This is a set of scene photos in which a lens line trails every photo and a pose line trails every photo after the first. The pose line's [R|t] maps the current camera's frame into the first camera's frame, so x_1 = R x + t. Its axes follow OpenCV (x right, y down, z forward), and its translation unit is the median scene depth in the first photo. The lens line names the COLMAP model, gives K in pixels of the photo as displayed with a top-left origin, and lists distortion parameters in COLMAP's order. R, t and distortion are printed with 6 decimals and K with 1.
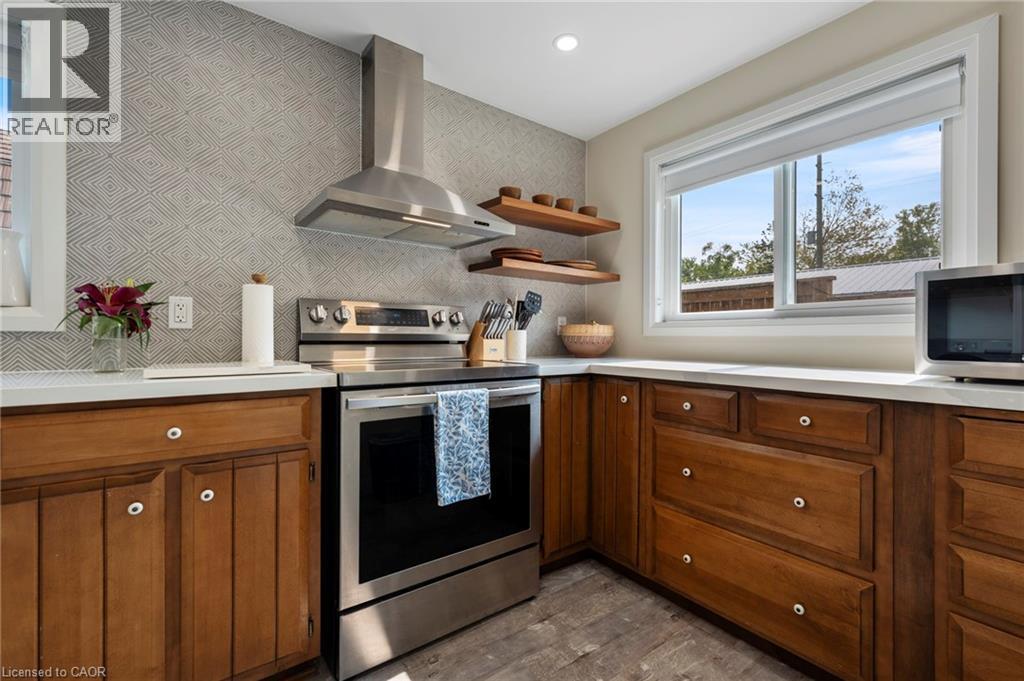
lens RADIAL K [[441.2, 0, 515.1], [0, 441.2, 335.4], [0, 0, 1]] dist [-0.000996, -0.000207]
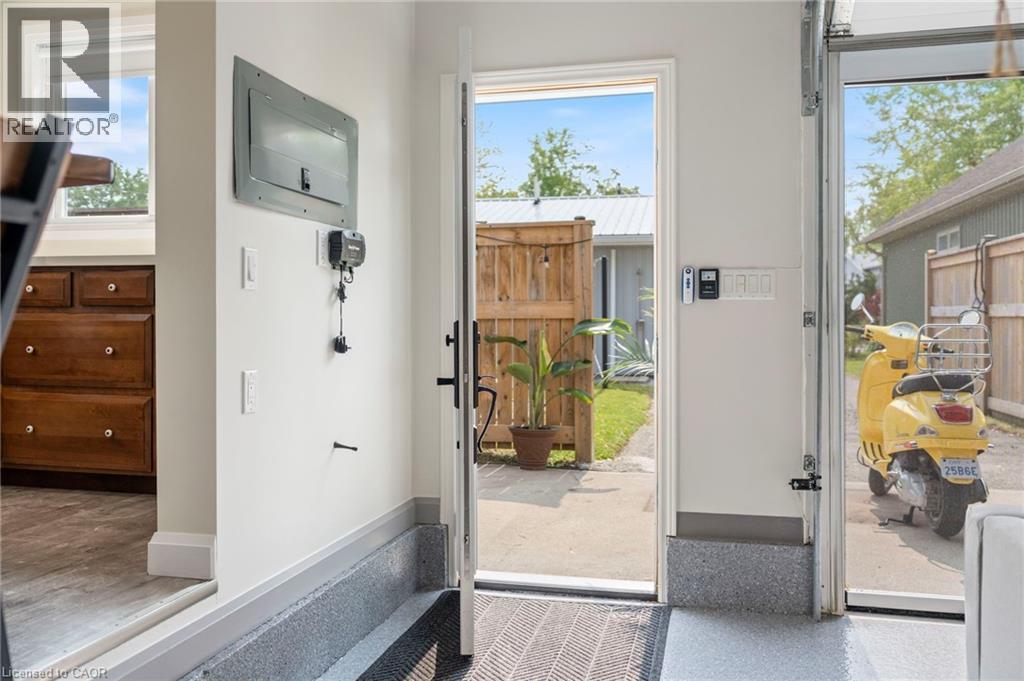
lens RADIAL K [[845.0, 0, 511.2], [0, 845.0, 317.6], [0, 0, 1]] dist [-0.003248, -0.001741]
pose [[0.775738, -0.002664, 0.631050, -0.002916], [-0.002142, 0.999974, 0.006855, 0.221654], [-0.631052, -0.006669, 0.775712, -1.415485]]
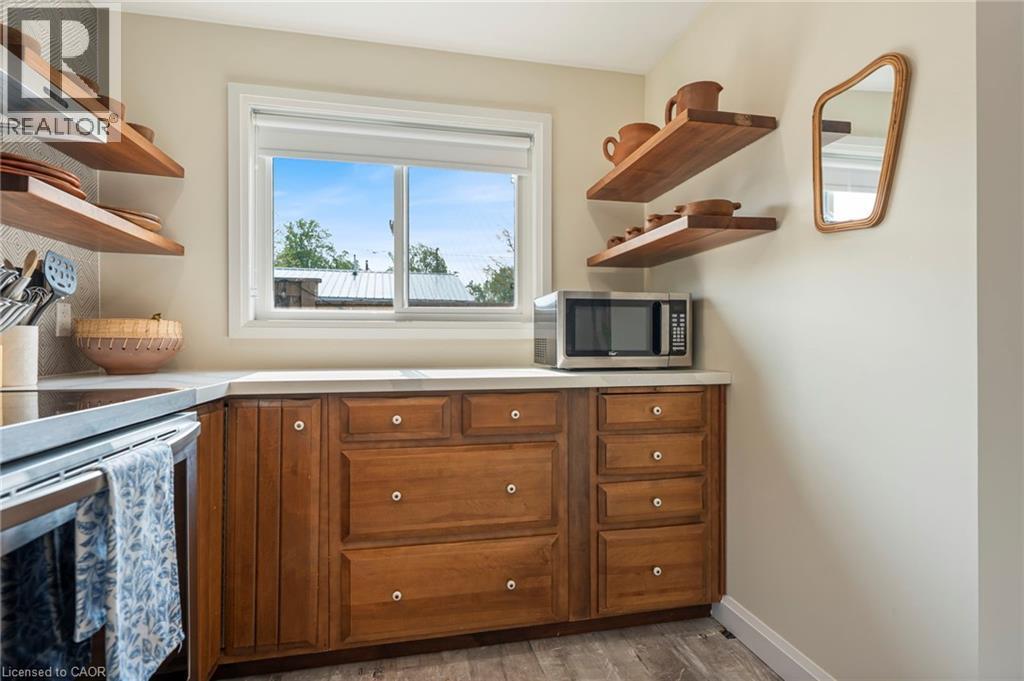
lens RADIAL K [[507.2, 0, 512.0], [0, 507.2, 340.5], [0, 0, 1]] dist [-0.001692, -0.000042]
pose [[0.415364, -0.000901, 0.909655, -0.436766], [-0.003408, 0.999991, 0.002546, 0.002050], [-0.909649, -0.004157, 0.415357, 0.398300]]
